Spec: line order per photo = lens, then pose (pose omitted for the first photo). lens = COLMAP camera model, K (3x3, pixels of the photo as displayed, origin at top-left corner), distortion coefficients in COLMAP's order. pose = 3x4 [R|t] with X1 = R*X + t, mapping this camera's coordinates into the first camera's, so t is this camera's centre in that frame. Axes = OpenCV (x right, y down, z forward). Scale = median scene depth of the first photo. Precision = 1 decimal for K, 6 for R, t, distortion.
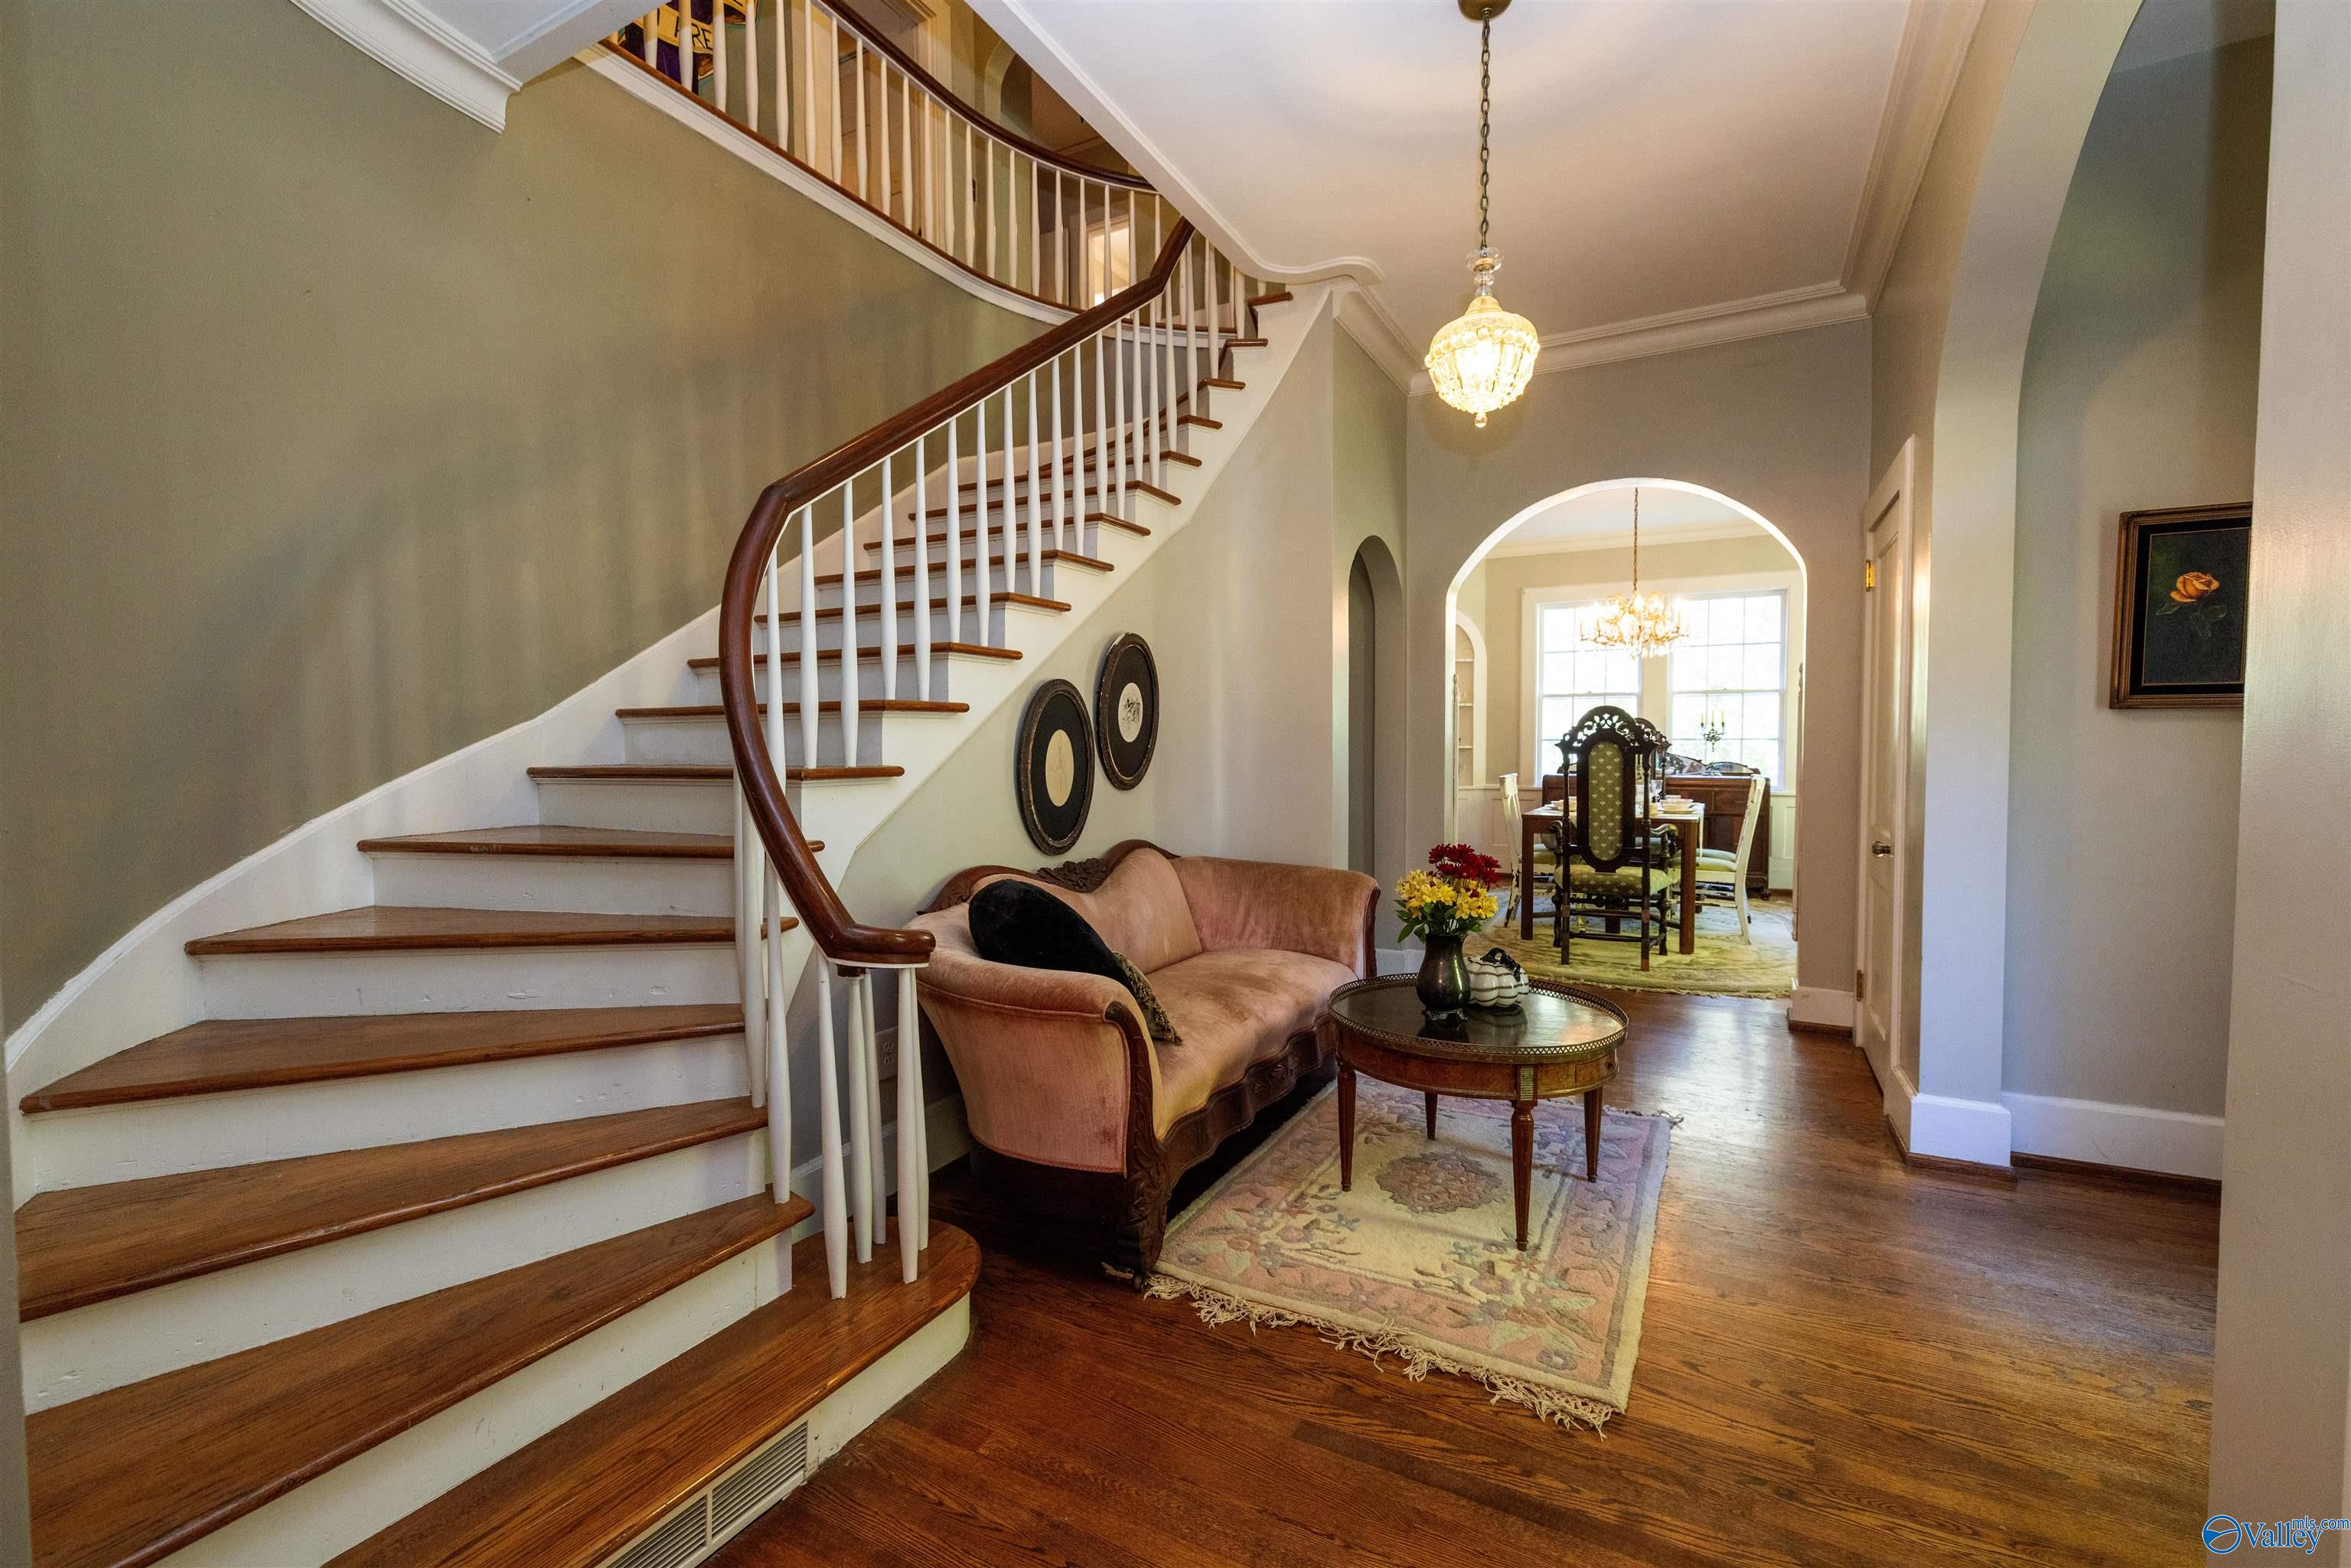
lens RADIAL K [[1010.1, 0, 1177.9], [0, 1010.1, 789.2], [0, 0, 1]] dist [-0.002594, 0.000050]
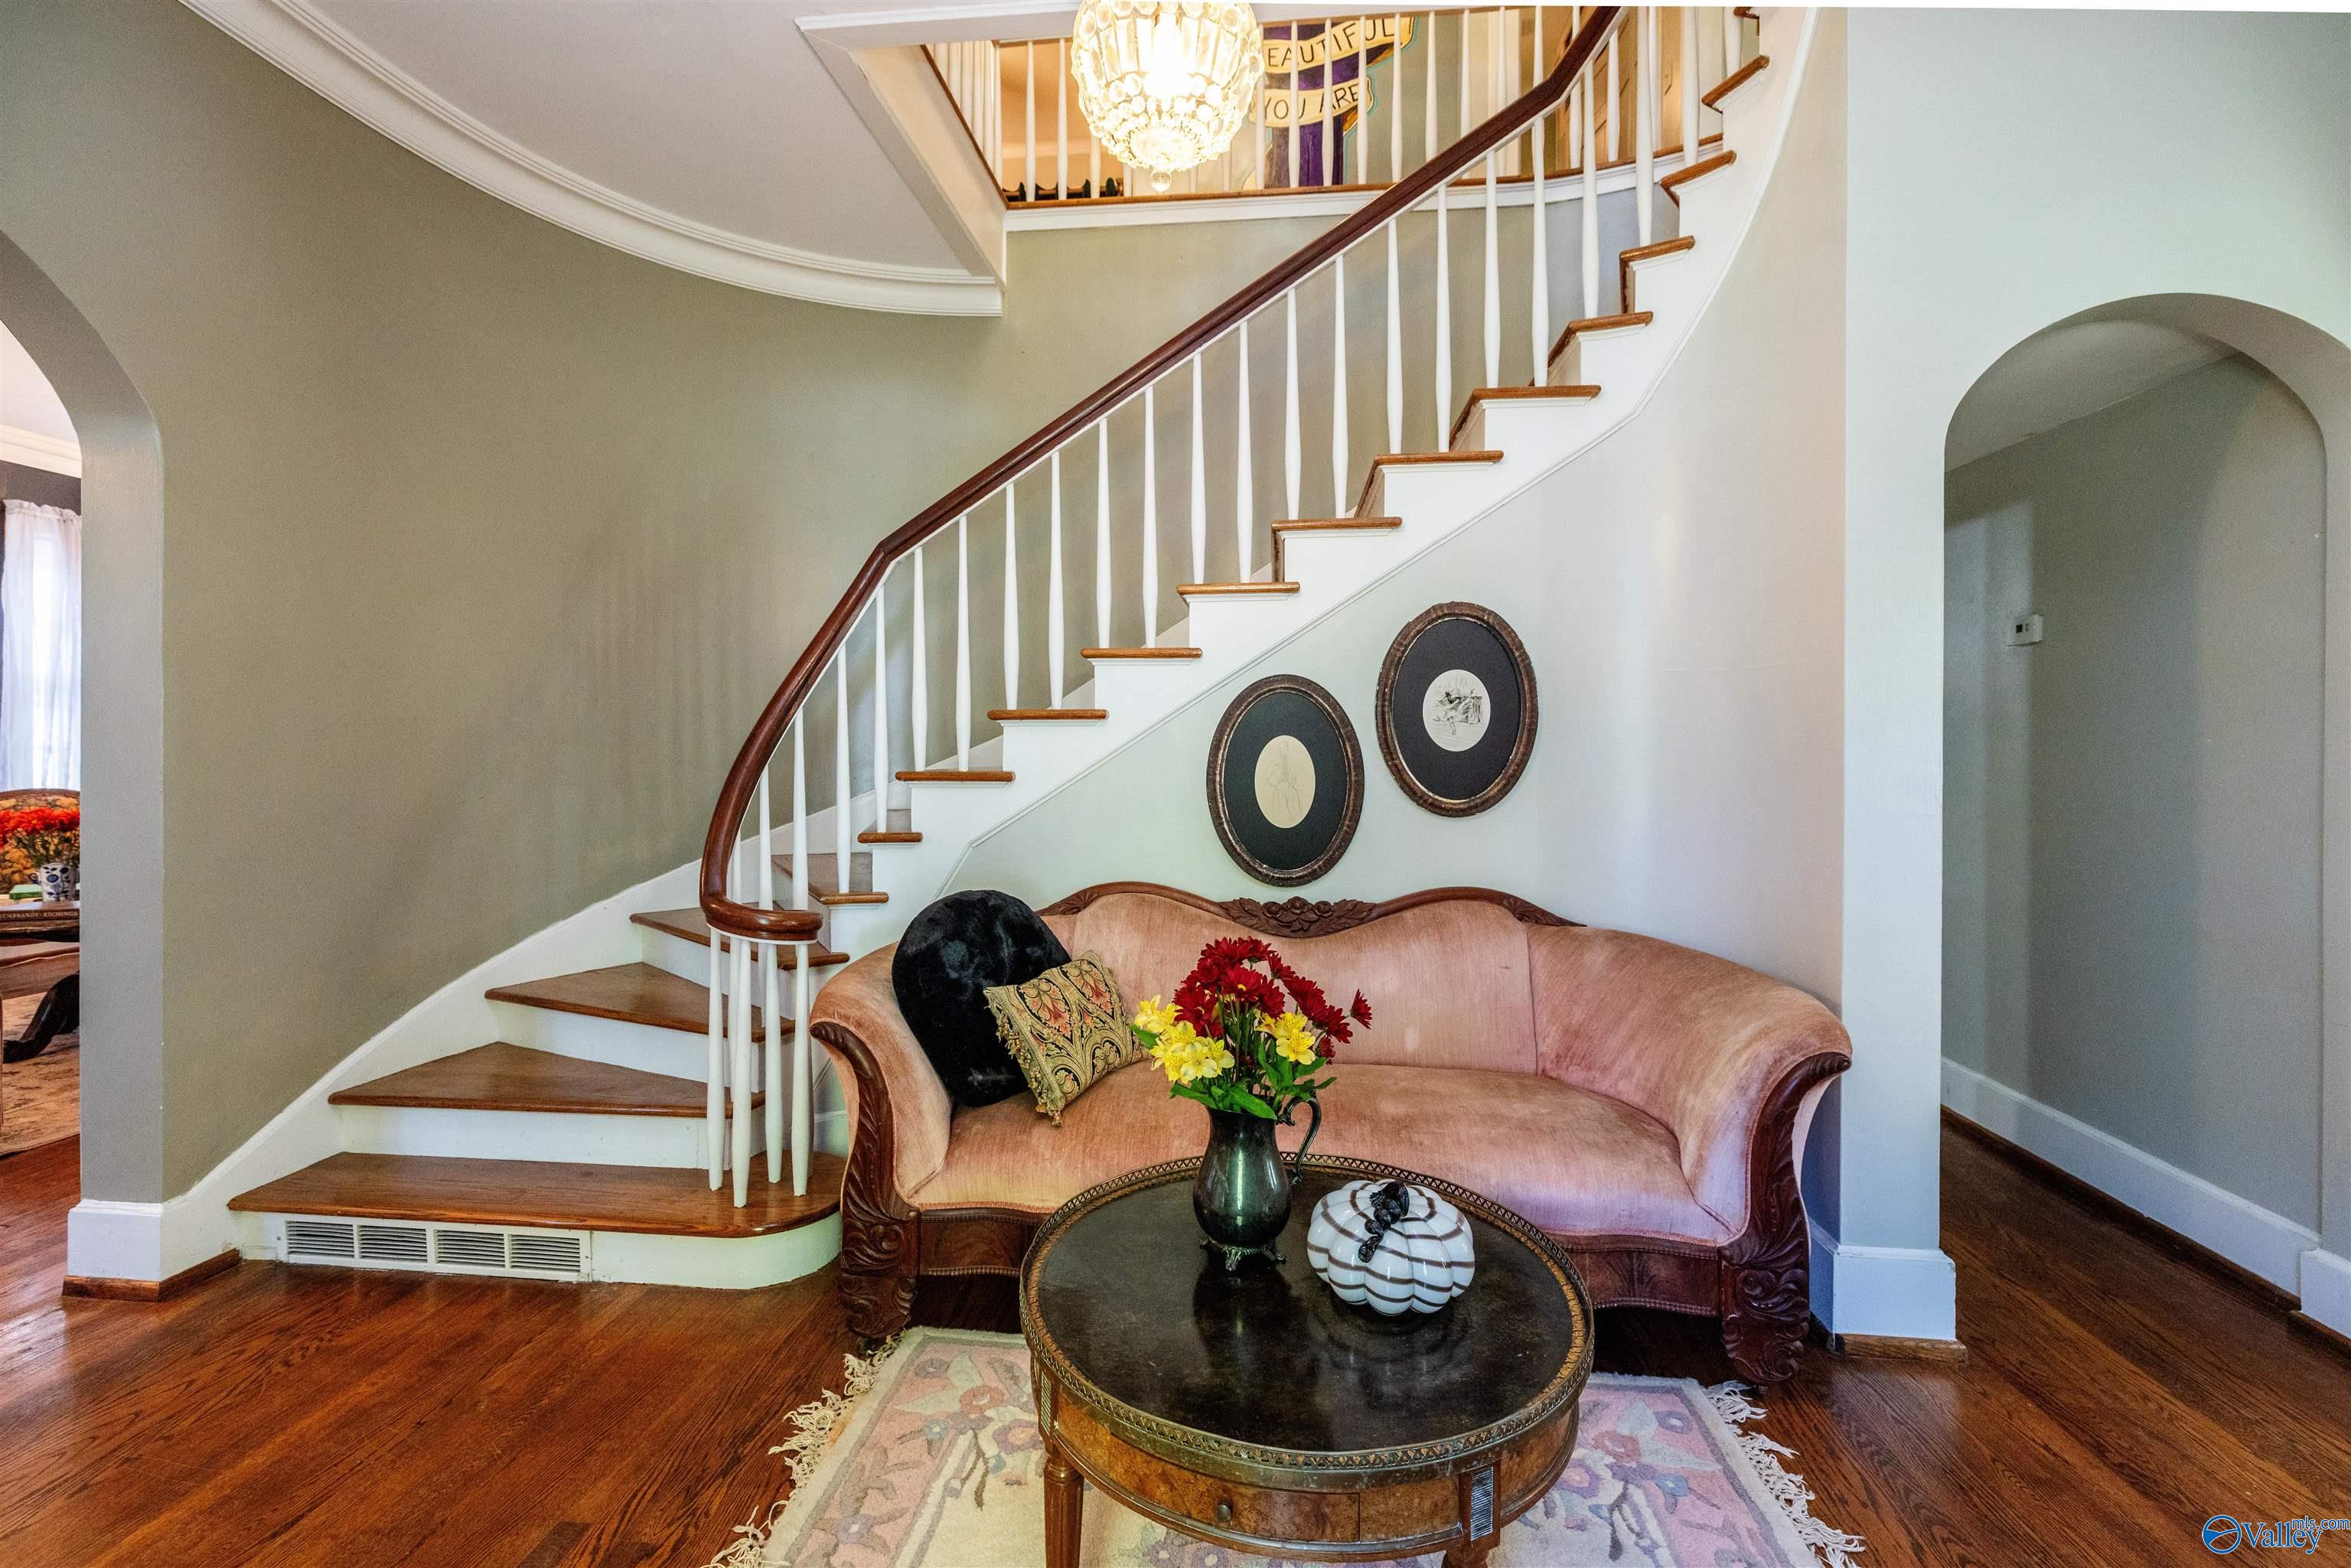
lens RADIAL K [[1010.1, 0, 1185.5], [0, 1010.1, 761.7], [0, 0, 1]] dist [-0.002594, 0.000050]
pose [[0.383981, 0.014047, -0.923234, 0.599290], [-0.050826, 0.998690, -0.005945, -0.027713], [0.921941, 0.049207, 0.384192, 0.595935]]
